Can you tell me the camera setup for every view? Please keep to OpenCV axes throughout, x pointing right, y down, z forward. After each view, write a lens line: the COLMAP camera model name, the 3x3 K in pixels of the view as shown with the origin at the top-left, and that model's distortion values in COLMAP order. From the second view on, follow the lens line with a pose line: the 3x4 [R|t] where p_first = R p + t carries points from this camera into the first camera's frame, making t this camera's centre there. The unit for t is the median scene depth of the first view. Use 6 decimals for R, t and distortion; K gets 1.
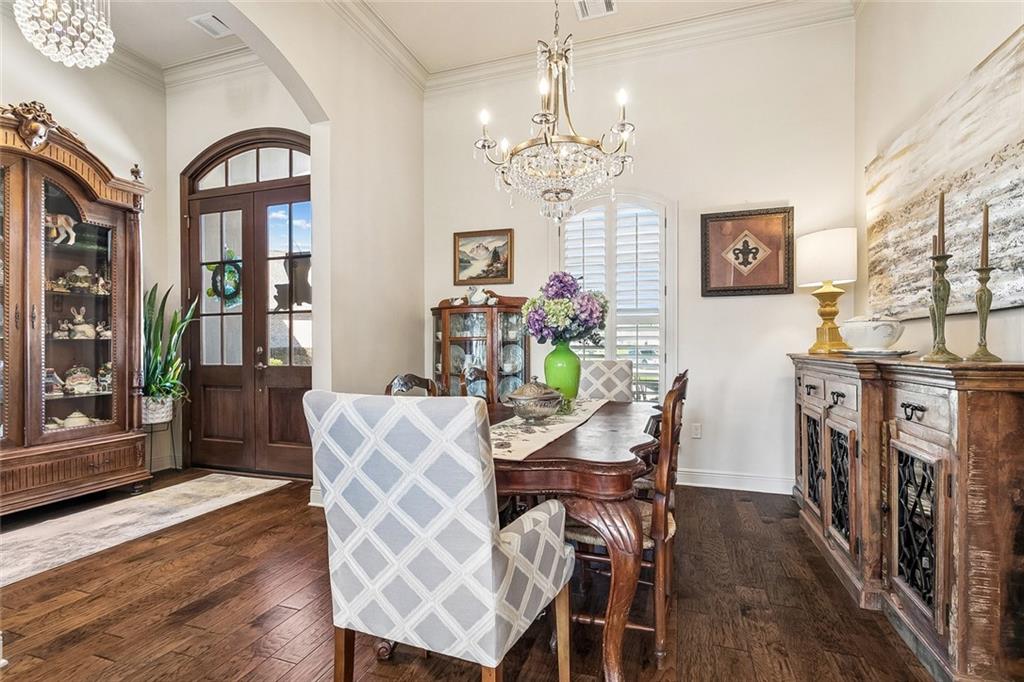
lens RADIAL K [[490.6, 0, 514.8], [0, 490.6, 346.1], [0, 0, 1]] dist [-0.006665, 0.001069]
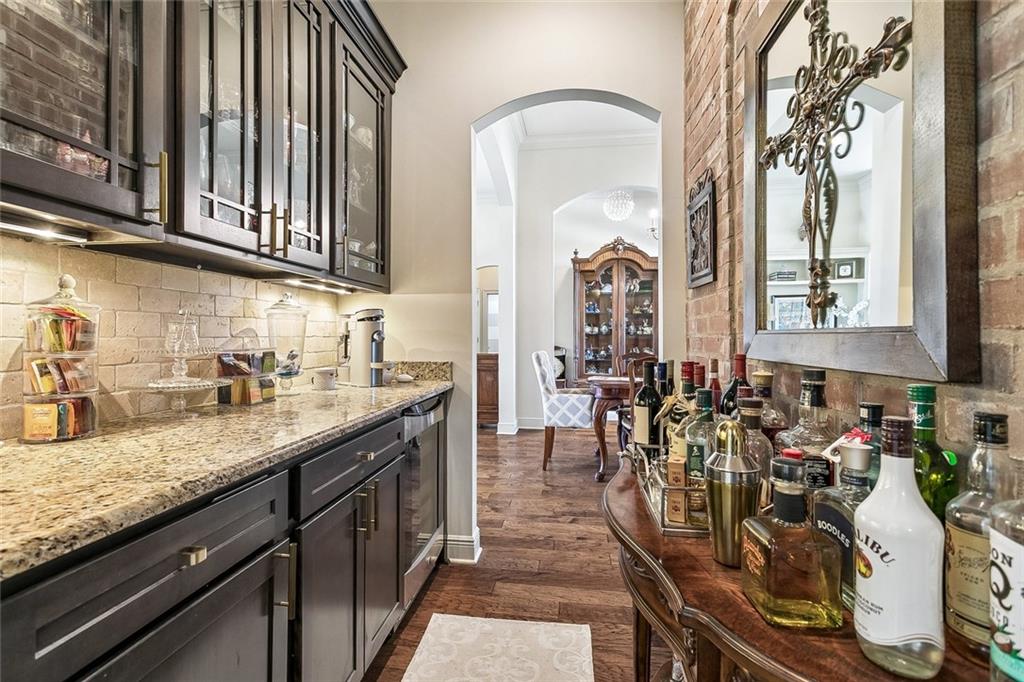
lens RADIAL K [[490.6, 0, 511.3], [0, 490.6, 338.4], [0, 0, 1]] dist [-0.006665, 0.001069]
pose [[0.196494, 0.006713, -0.980482, 0.996547], [-0.002142, 0.999977, 0.006417, -0.007505], [0.980503, 0.000839, 0.196504, 0.005624]]
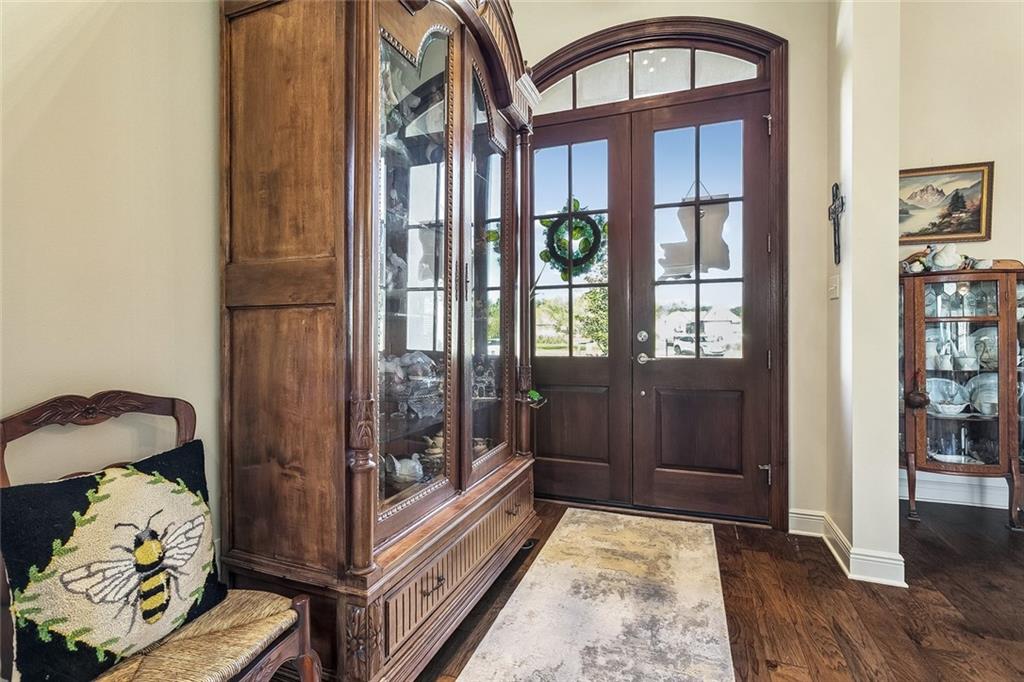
lens RADIAL K [[490.6, 0, 510.4], [0, 490.6, 336.3], [0, 0, 1]] dist [-0.006665, 0.001069]
pose [[0.999086, -0.000937, -0.042743, -0.680328], [0.001369, 0.999948, 0.010077, 0.000934], [0.042731, -0.010126, 0.999035, 0.282285]]
